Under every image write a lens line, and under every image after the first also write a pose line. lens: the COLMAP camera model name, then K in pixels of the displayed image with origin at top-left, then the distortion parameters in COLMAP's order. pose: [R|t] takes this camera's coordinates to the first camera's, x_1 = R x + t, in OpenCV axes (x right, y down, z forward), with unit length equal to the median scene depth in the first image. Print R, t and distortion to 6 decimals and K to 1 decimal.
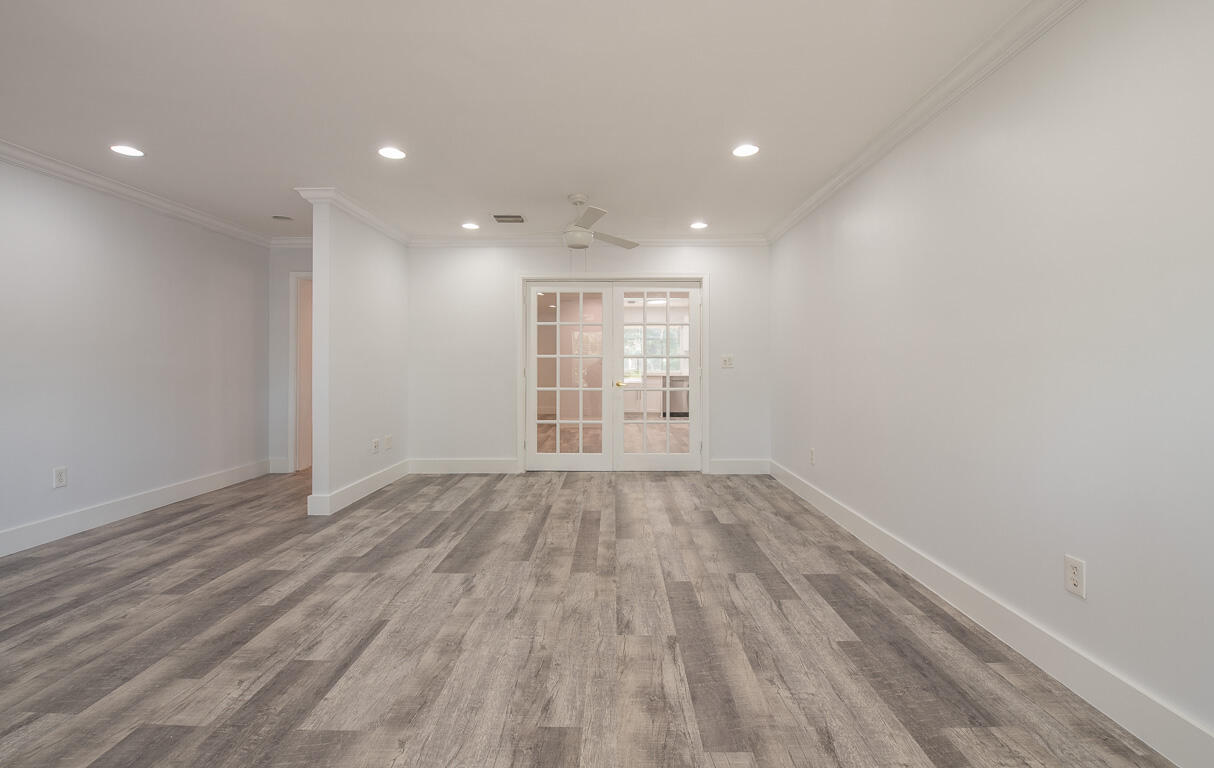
lens RADIAL K [[531.0, 0, 604.2], [0, 531.0, 358.4], [0, 0, 1]] dist [-0.001686, -0.006704]
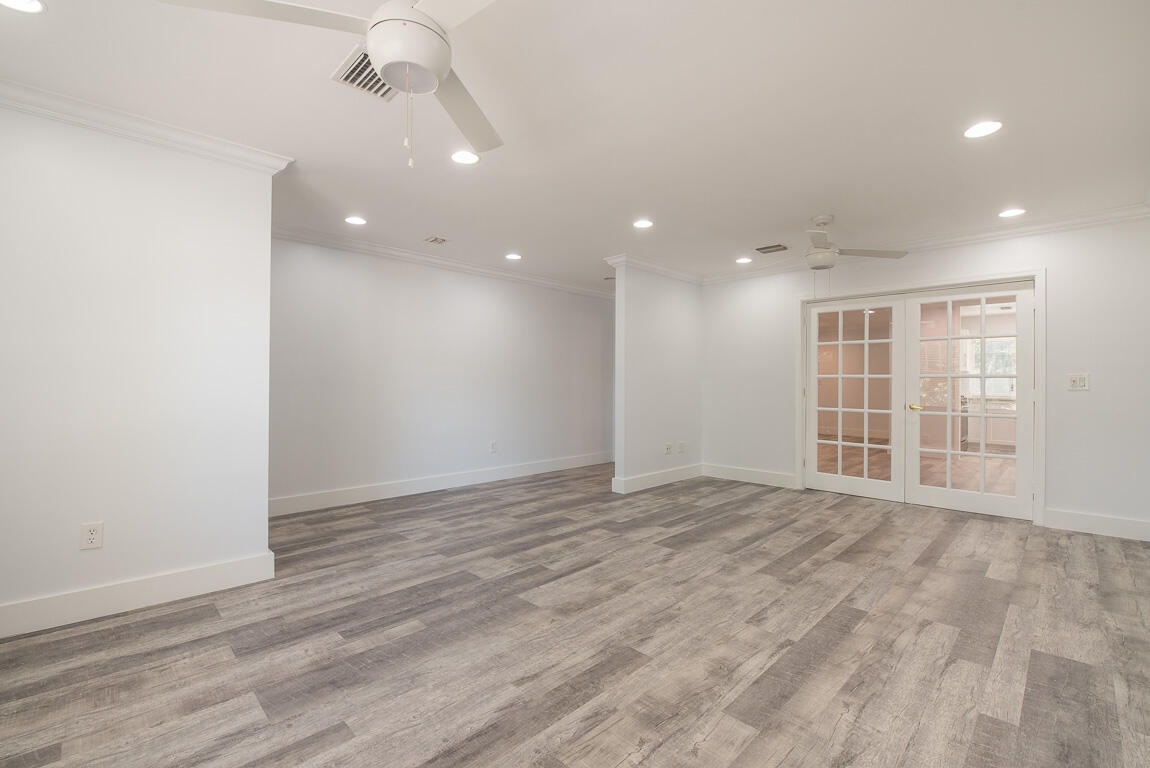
lens RADIAL K [[496.0, 0, 563.3], [0, 496.0, 379.6], [0, 0, 1]] dist [0.002672, -0.005687]
pose [[0.707046, -0.001415, -0.707167, 0.406934], [0.002364, 0.999997, 0.000363, 0.001198], [0.707164, -0.001928, 0.707047, -0.017860]]
